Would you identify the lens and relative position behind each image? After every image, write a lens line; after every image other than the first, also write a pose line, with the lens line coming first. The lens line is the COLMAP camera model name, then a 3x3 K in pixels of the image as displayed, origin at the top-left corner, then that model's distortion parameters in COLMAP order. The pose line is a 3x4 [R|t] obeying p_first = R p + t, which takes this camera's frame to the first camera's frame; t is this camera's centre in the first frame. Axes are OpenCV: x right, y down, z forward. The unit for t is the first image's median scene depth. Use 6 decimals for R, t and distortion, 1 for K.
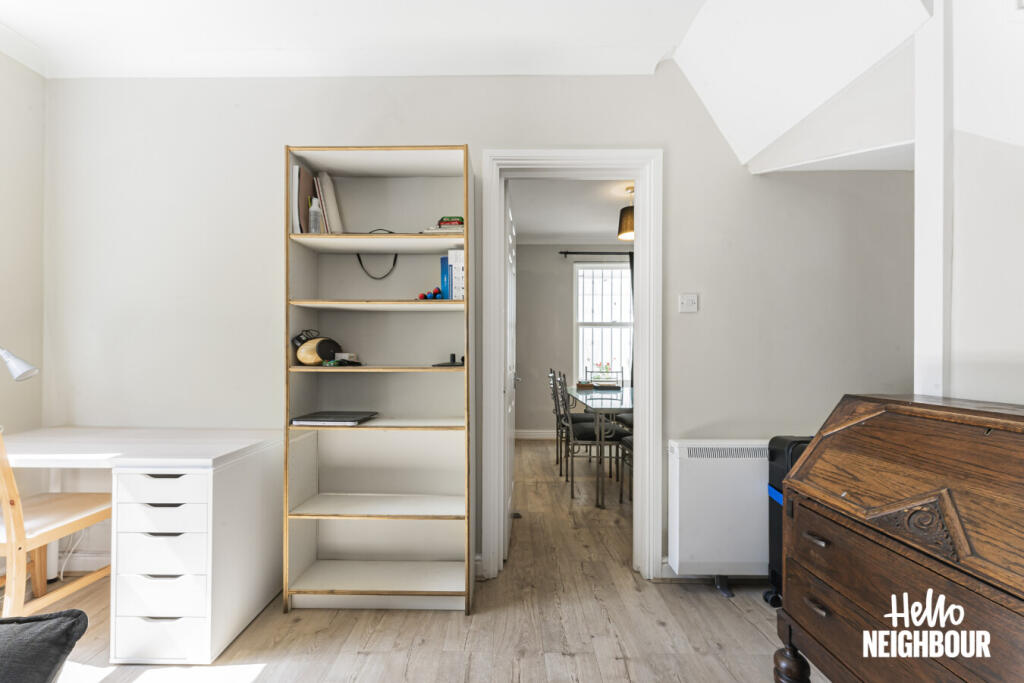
lens RADIAL K [[419.4, 0, 508.4], [0, 419.4, 350.6], [0, 0, 1]] dist [-0.000113, -0.000082]
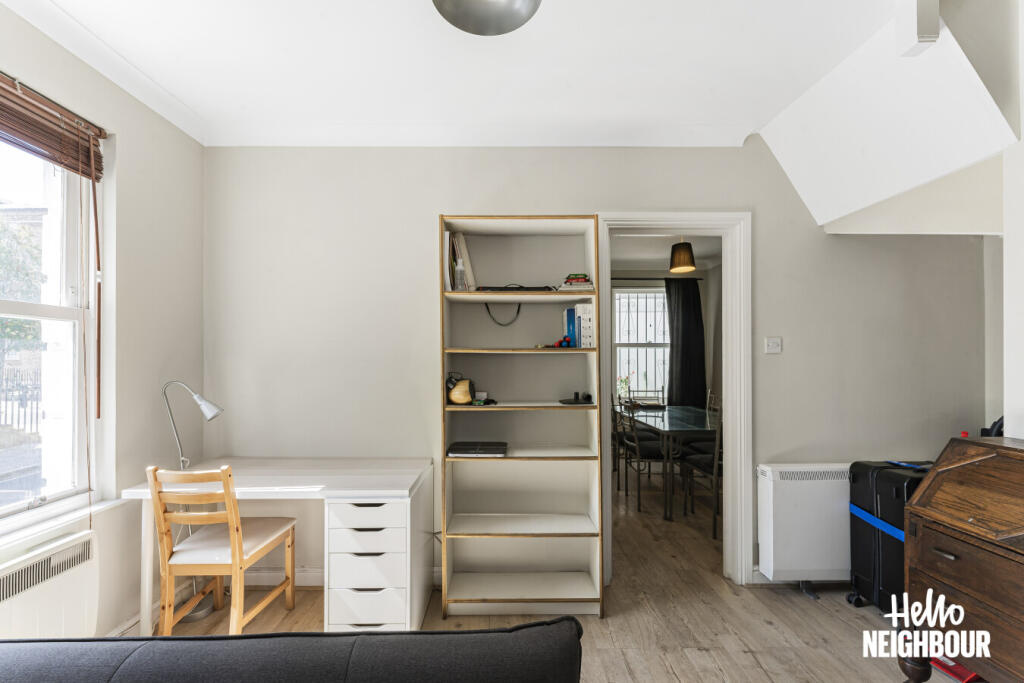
lens RADIAL K [[417.0, 0, 509.6], [0, 417.0, 357.5], [0, 0, 1]] dist [0.000505, 0.000233]
pose [[0.999797, -0.005573, 0.019353, -0.362803], [0.005571, 0.999984, 0.000163, -0.094987], [-0.019354, -0.000056, 0.999813, -0.152514]]
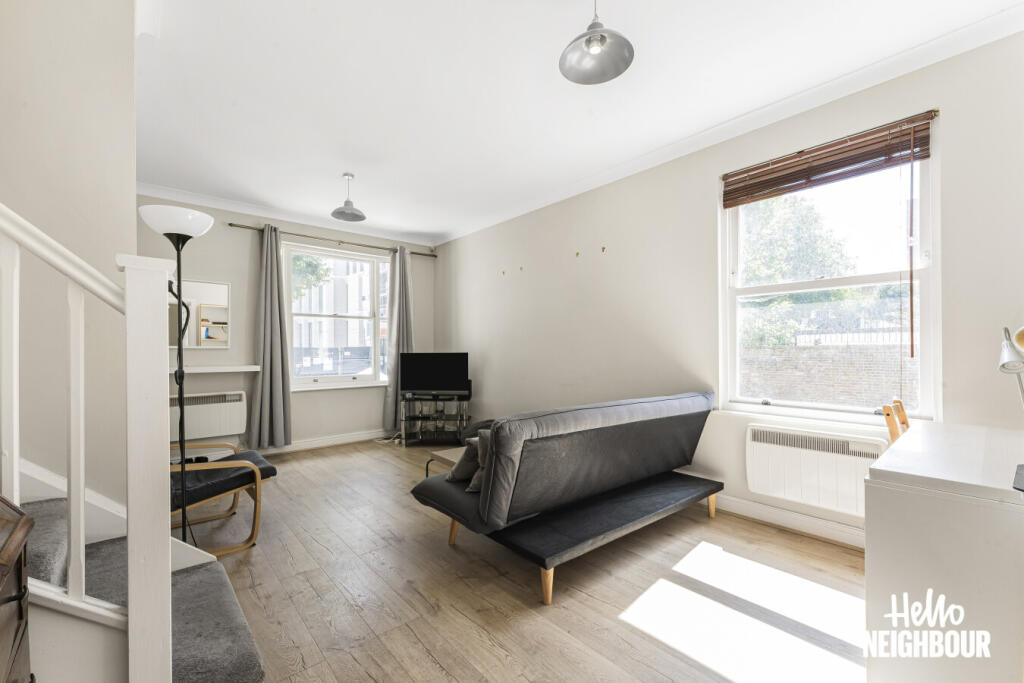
lens RADIAL K [[419.4, 0, 508.4], [0, 419.4, 350.6], [0, 0, 1]] dist [-0.000113, -0.000082]
pose [[-0.749732, -0.003192, -0.661734, 0.334221], [0.003188, 0.999959, -0.008436, 0.026113], [0.661734, -0.008434, -0.749692, 0.949596]]
